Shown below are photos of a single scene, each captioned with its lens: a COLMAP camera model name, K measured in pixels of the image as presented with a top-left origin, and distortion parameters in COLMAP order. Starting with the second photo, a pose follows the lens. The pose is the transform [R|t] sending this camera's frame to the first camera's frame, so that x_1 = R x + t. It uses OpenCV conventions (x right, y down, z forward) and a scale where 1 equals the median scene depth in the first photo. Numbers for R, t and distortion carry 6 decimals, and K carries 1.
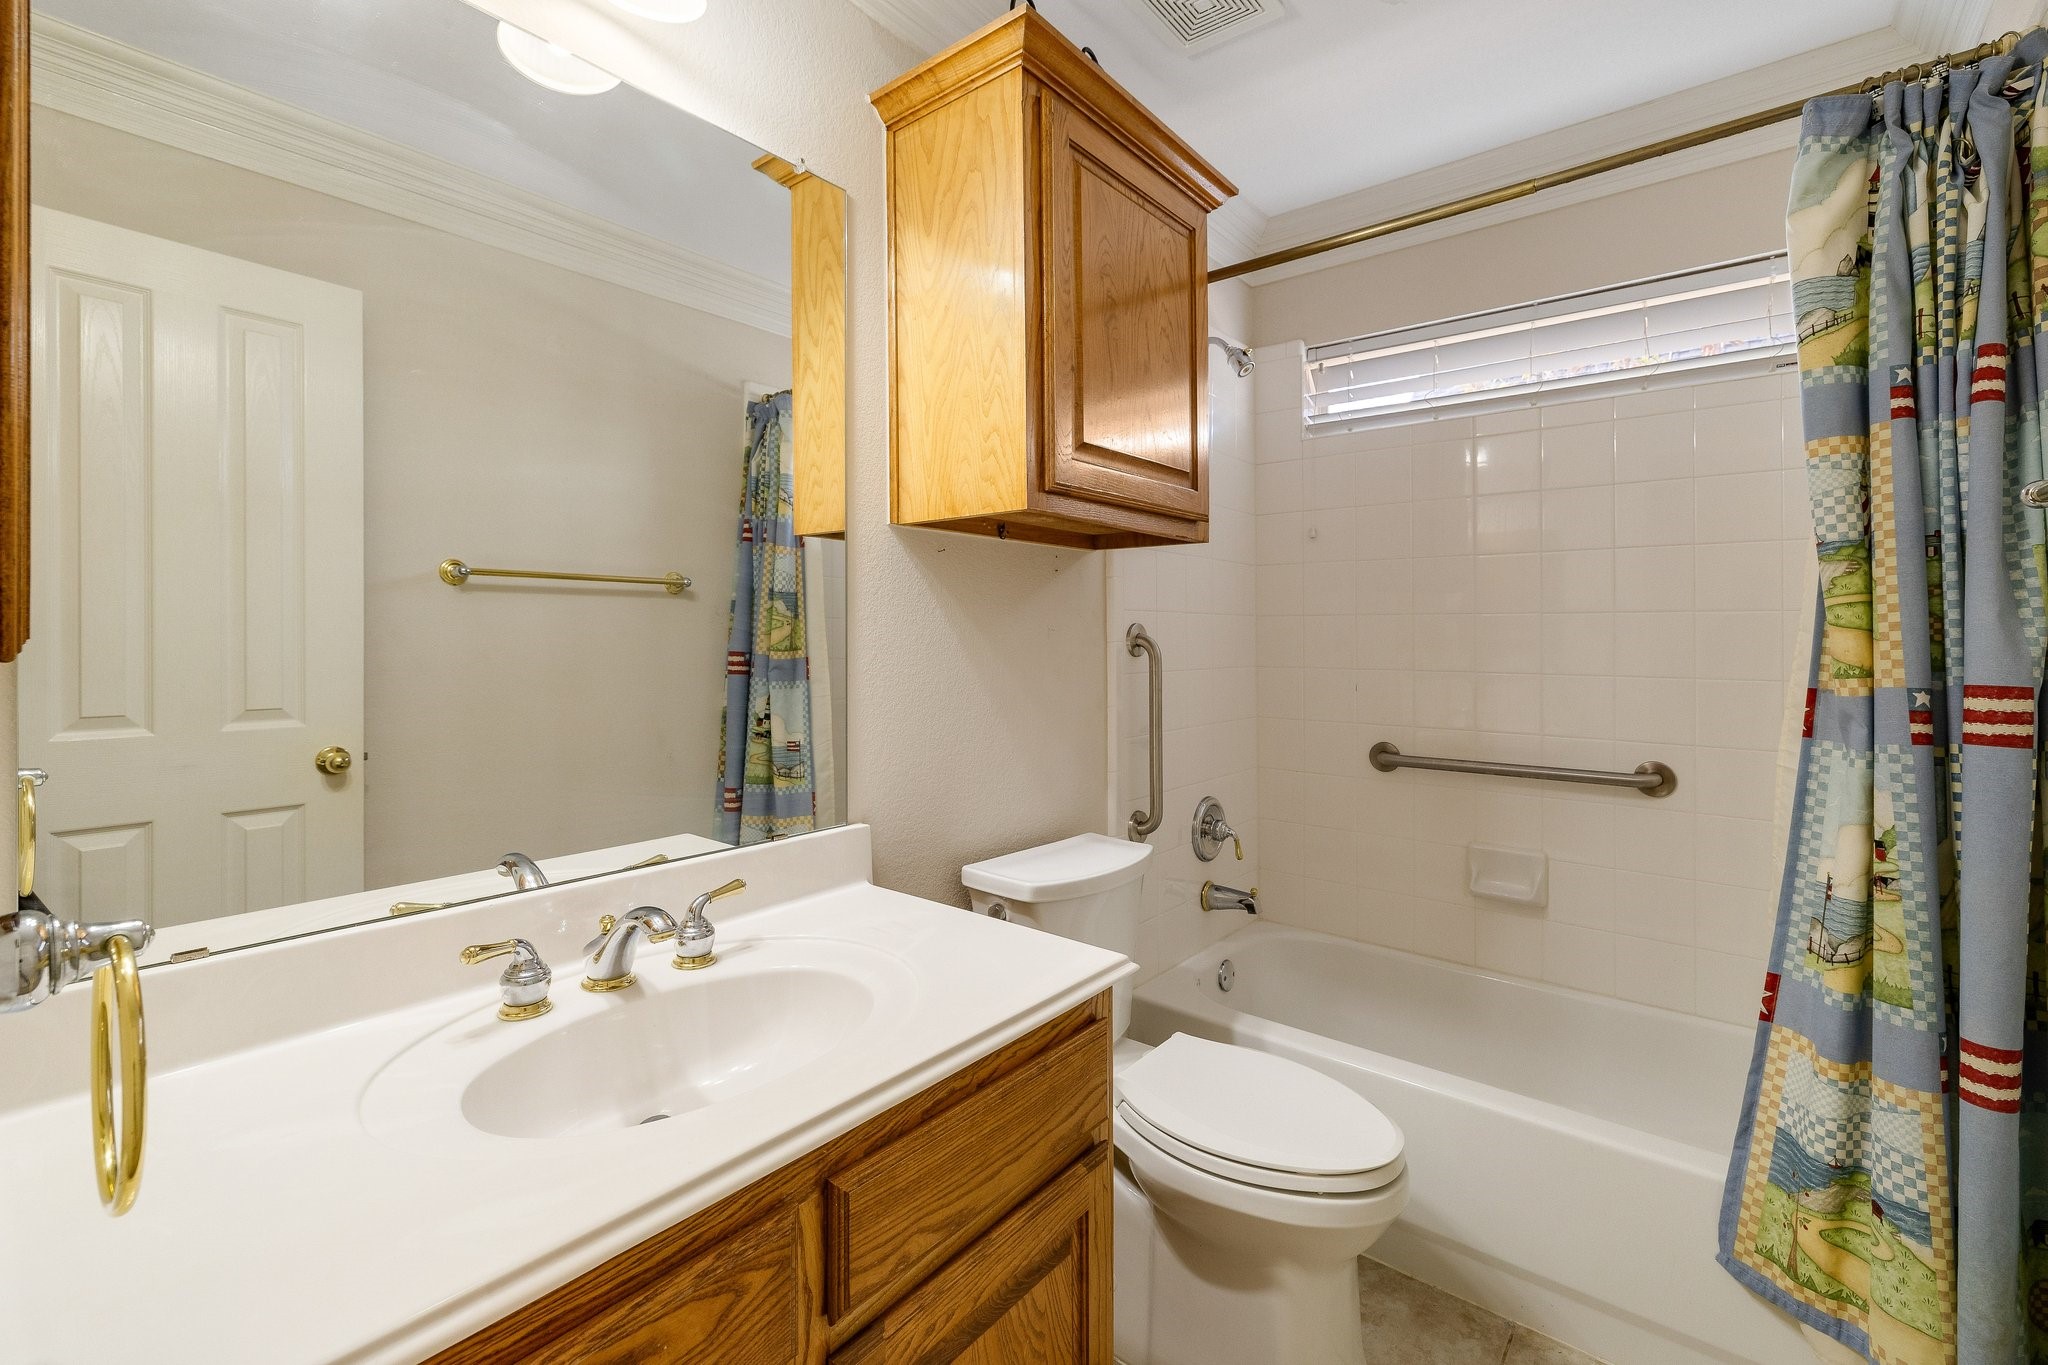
lens RADIAL K [[881.0, 0, 1032.1], [0, 881.0, 632.3], [0, 0, 1]] dist [0.003228, -0.000197]
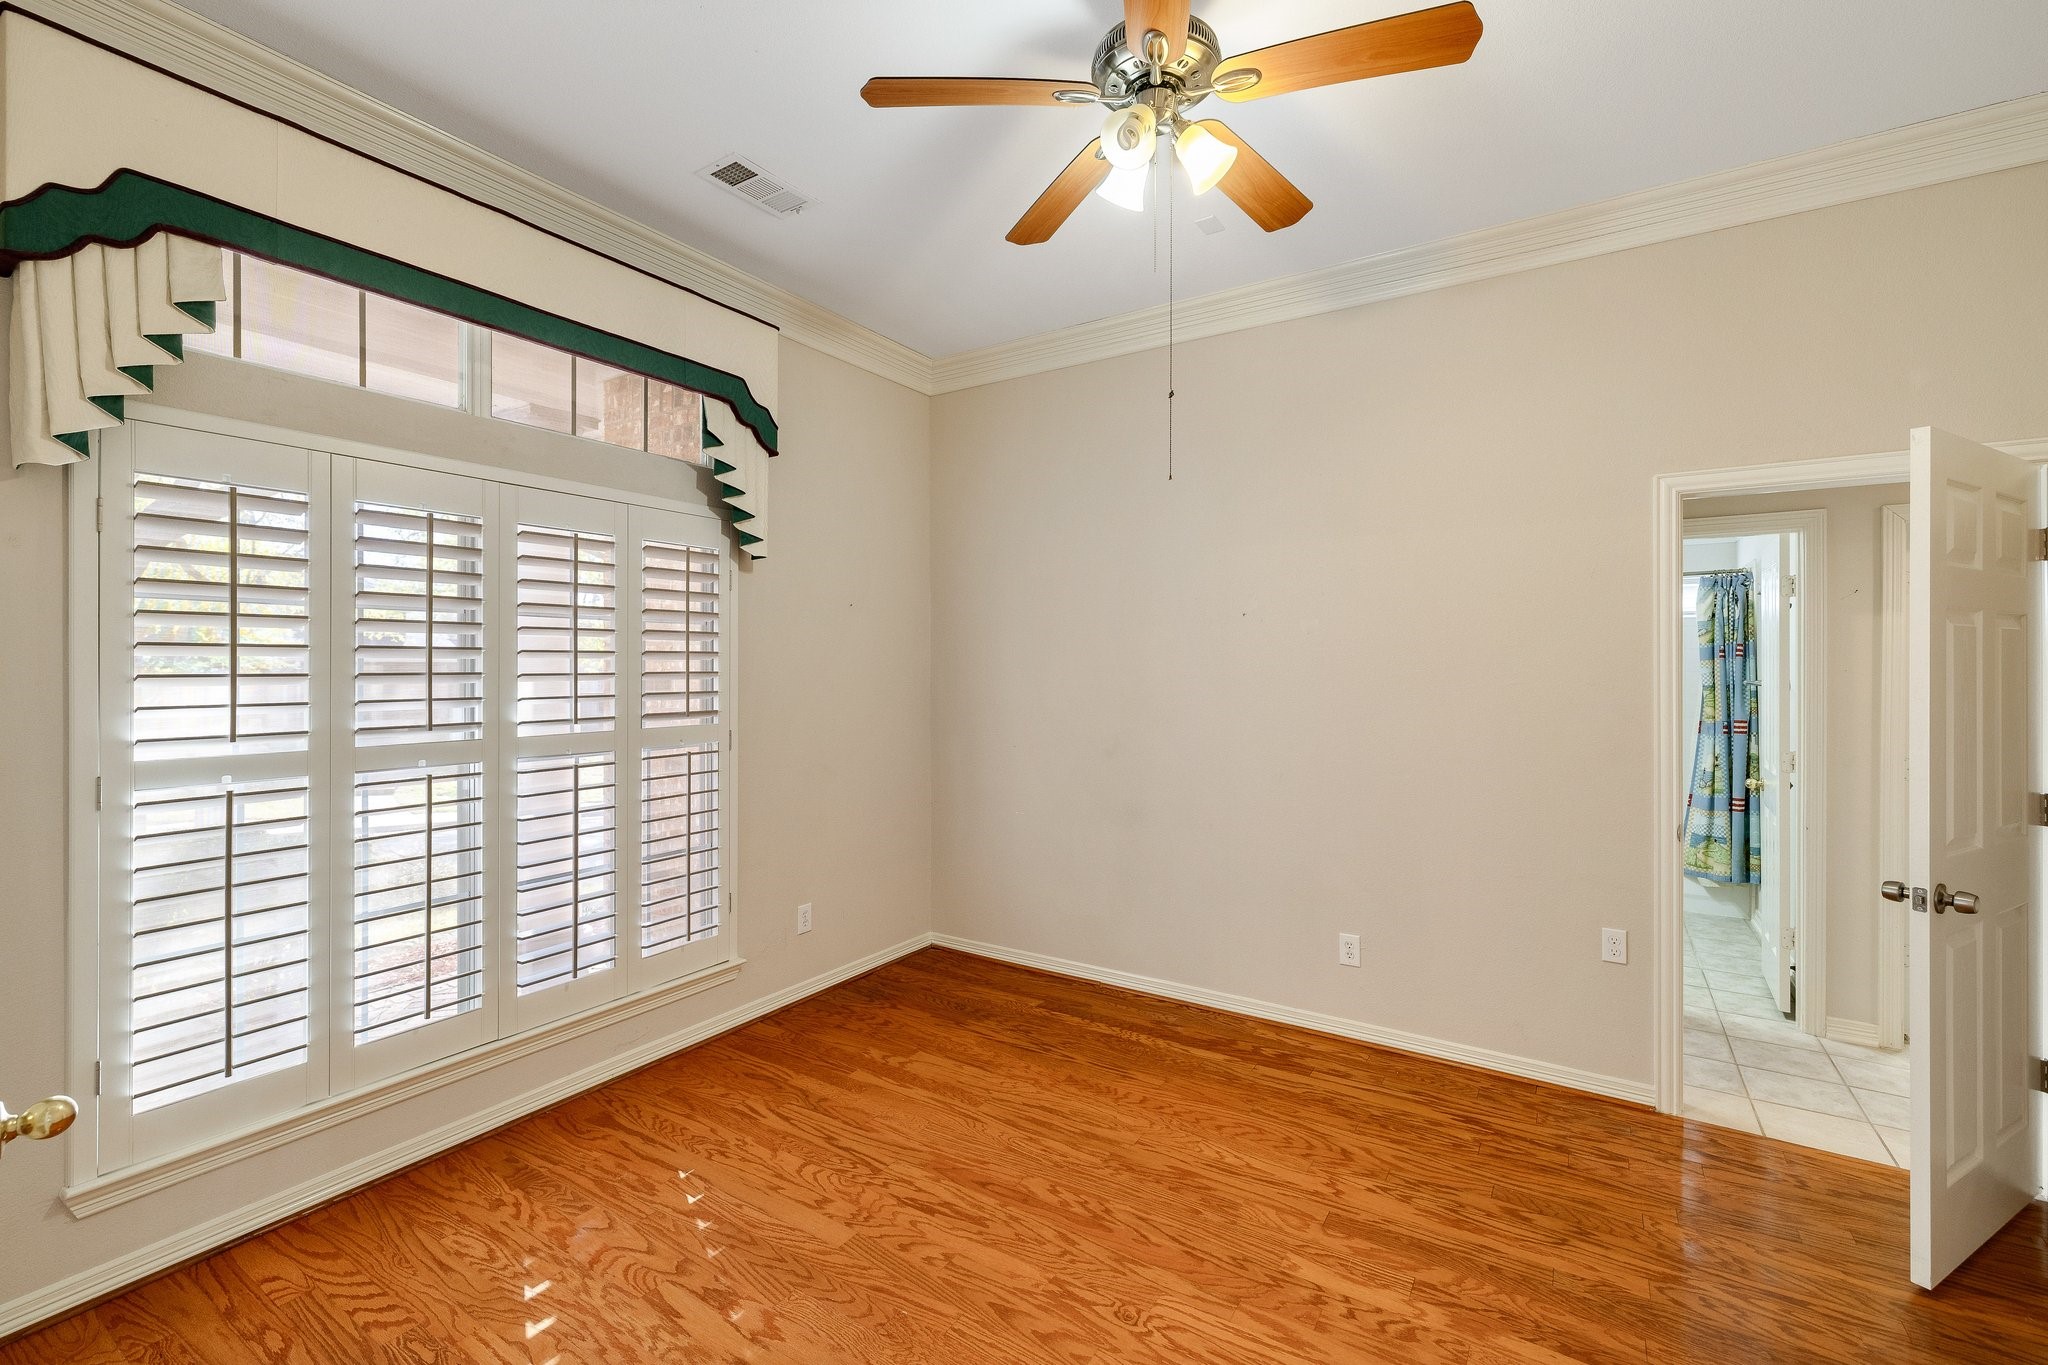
lens RADIAL K [[881.0, 0, 1006.9], [0, 881.0, 665.7], [0, 0, 1]] dist [0.003228, -0.000197]
pose [[0.995941, -0.002947, 0.089960, -2.803984], [0.002138, 0.999956, 0.009083, -0.246448], [-0.089983, -0.008854, 0.995904, -2.900736]]
